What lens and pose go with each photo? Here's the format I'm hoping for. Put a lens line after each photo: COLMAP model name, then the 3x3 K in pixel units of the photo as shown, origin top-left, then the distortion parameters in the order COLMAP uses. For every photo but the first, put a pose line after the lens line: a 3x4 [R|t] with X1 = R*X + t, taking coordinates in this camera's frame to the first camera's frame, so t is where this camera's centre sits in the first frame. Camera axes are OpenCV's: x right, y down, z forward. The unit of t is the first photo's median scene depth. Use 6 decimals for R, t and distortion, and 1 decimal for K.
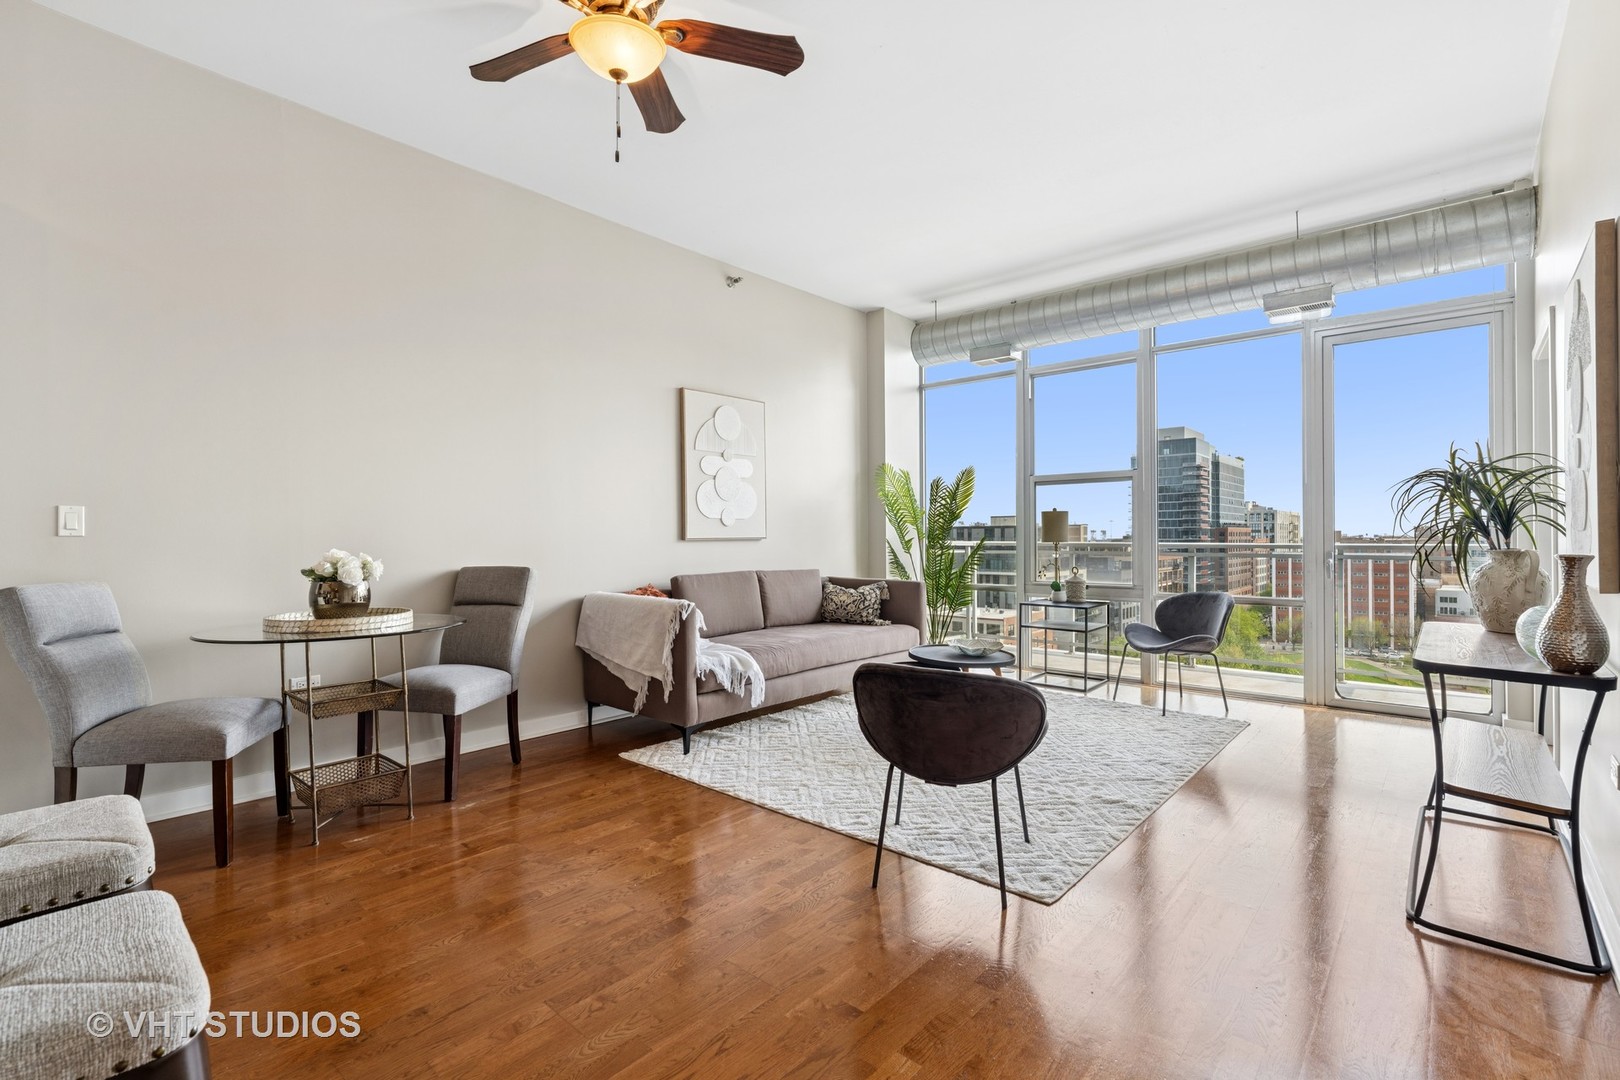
lens RADIAL K [[737.0, 0, 808.0], [0, 737.0, 535.7], [0, 0, 1]] dist [-0.004493, -0.000355]
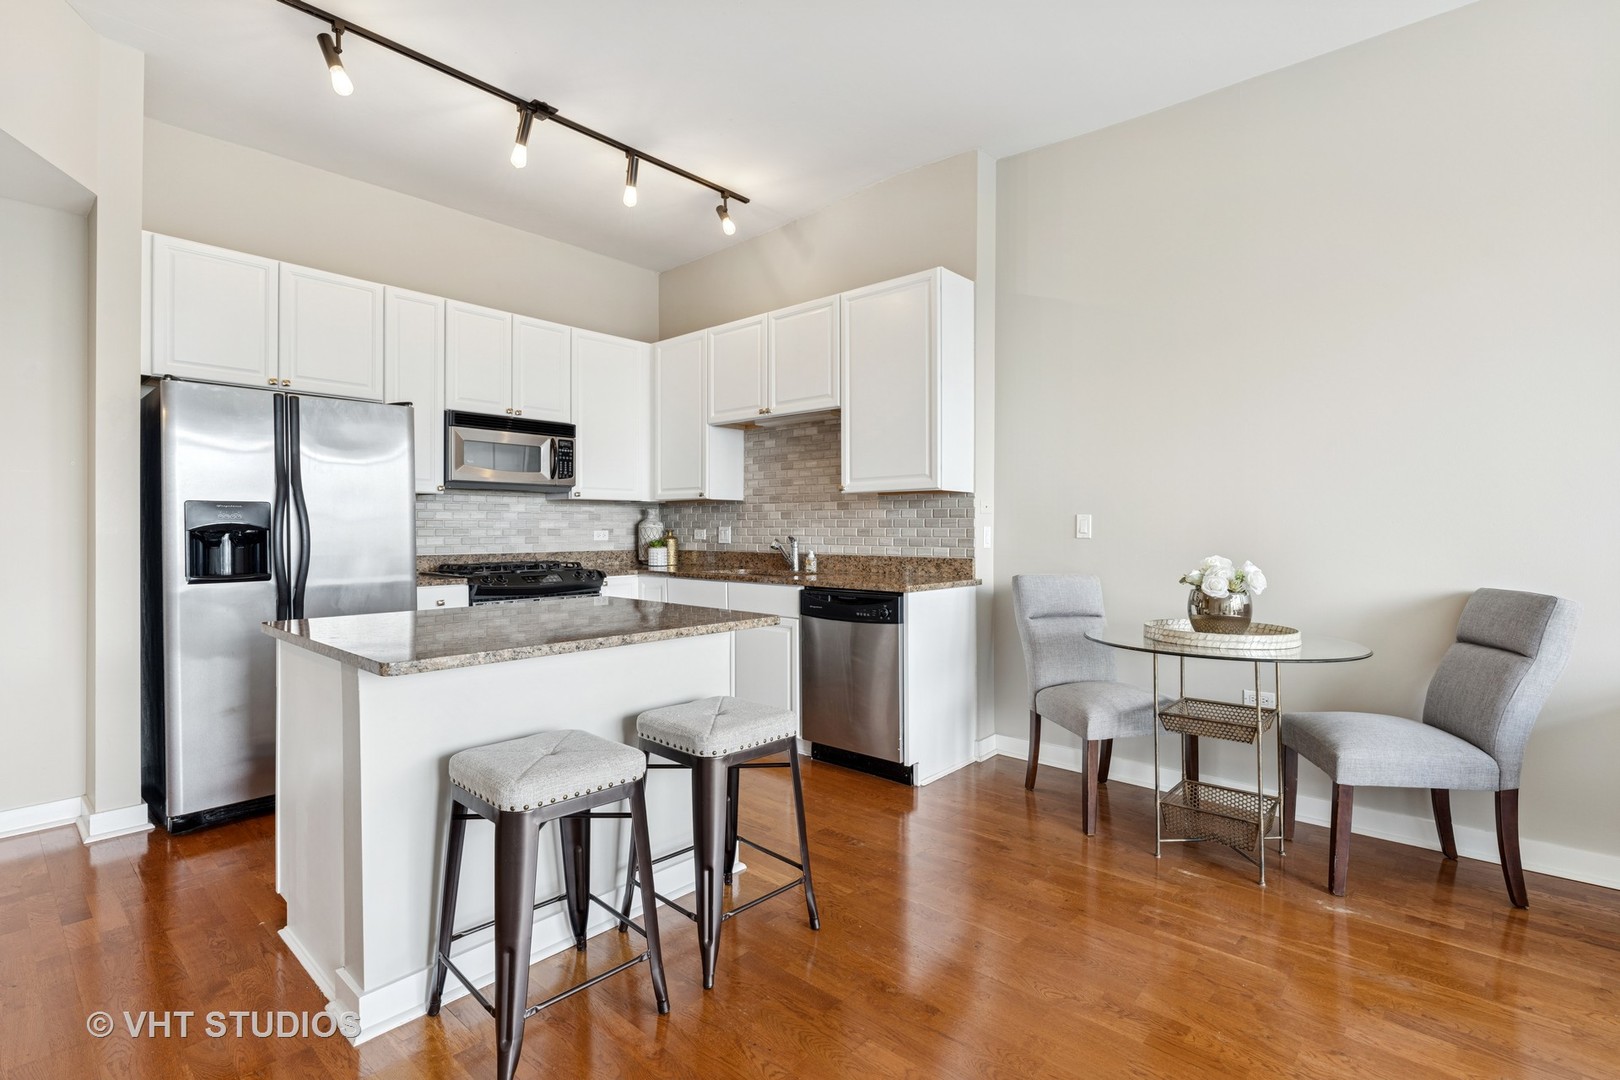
lens RADIAL K [[762.9, 0, 807.2], [0, 762.9, 531.1], [0, 0, 1]] dist [-0.005250, 0.001056]
pose [[-0.009384, 0.006588, -0.999934, 0.179606], [-0.000307, 0.999978, 0.006591, -0.010894], [0.999956, 0.000369, -0.009381, 0.278963]]
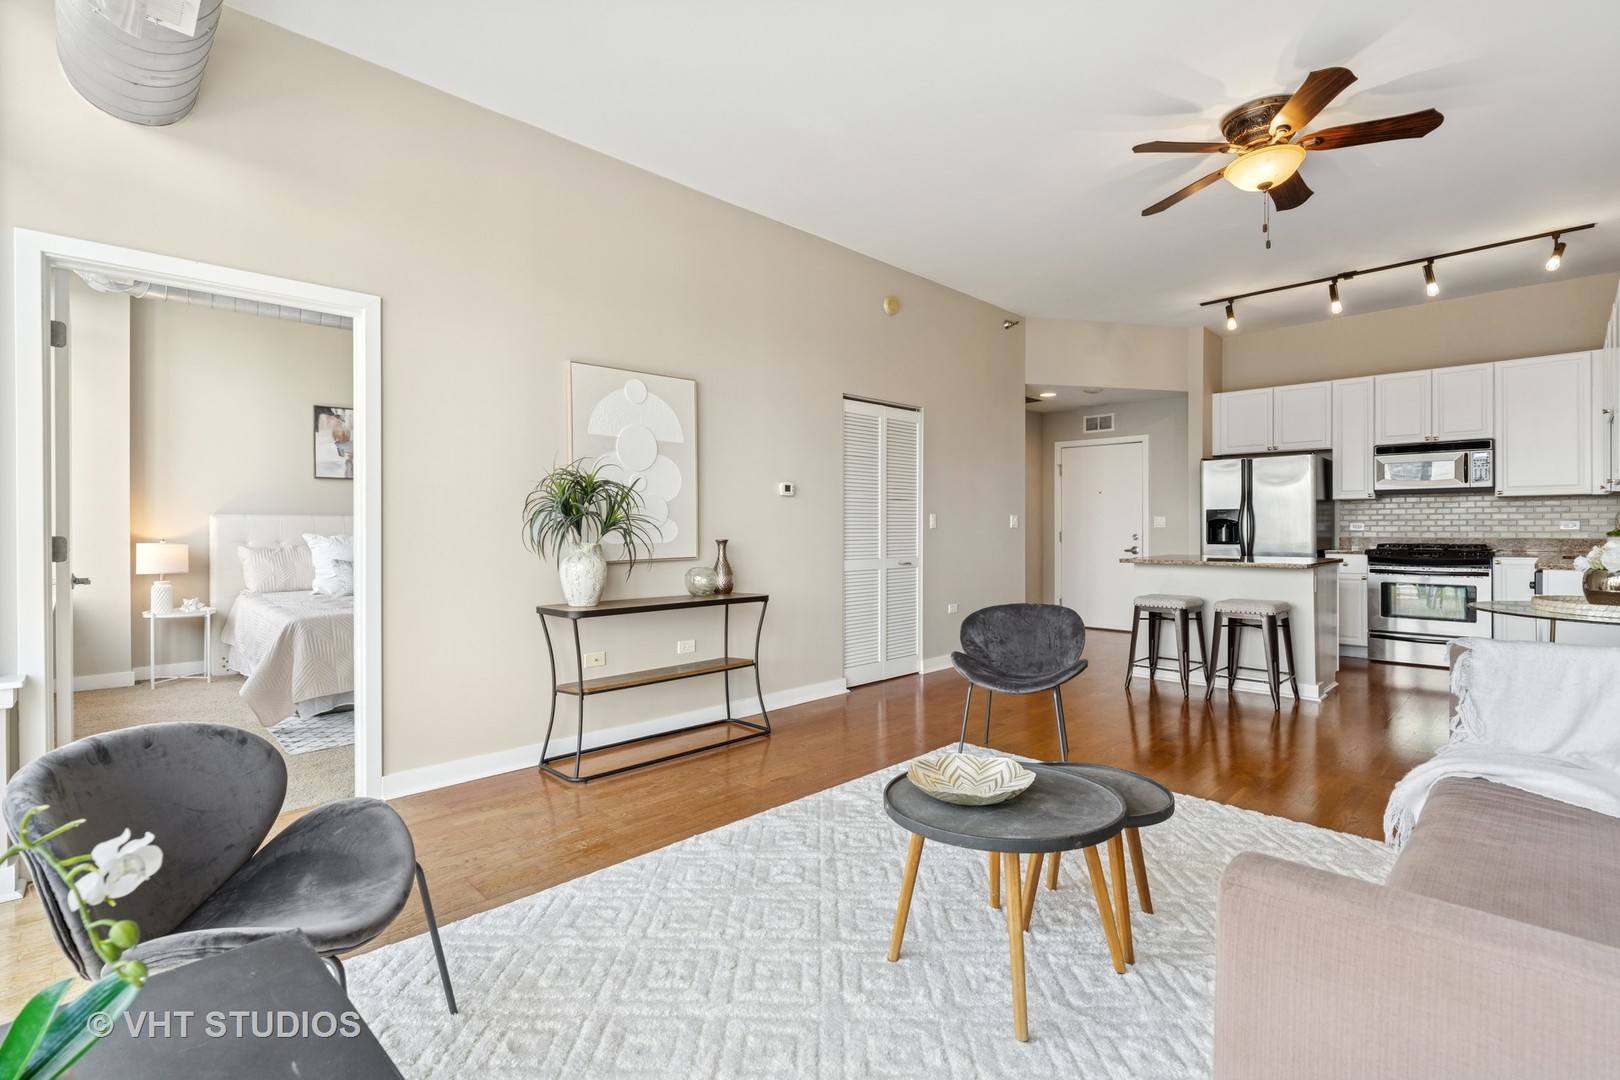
lens RADIAL K [[743.7, 0, 811.3], [0, 743.7, 528.1], [0, 0, 1]] dist [-0.002252, 0.000202]
pose [[-0.997606, 0.006347, 0.068857, 0.238211], [0.006505, 0.999977, 0.002060, -0.003999], [-0.068843, 0.002503, -0.997624, 1.194560]]
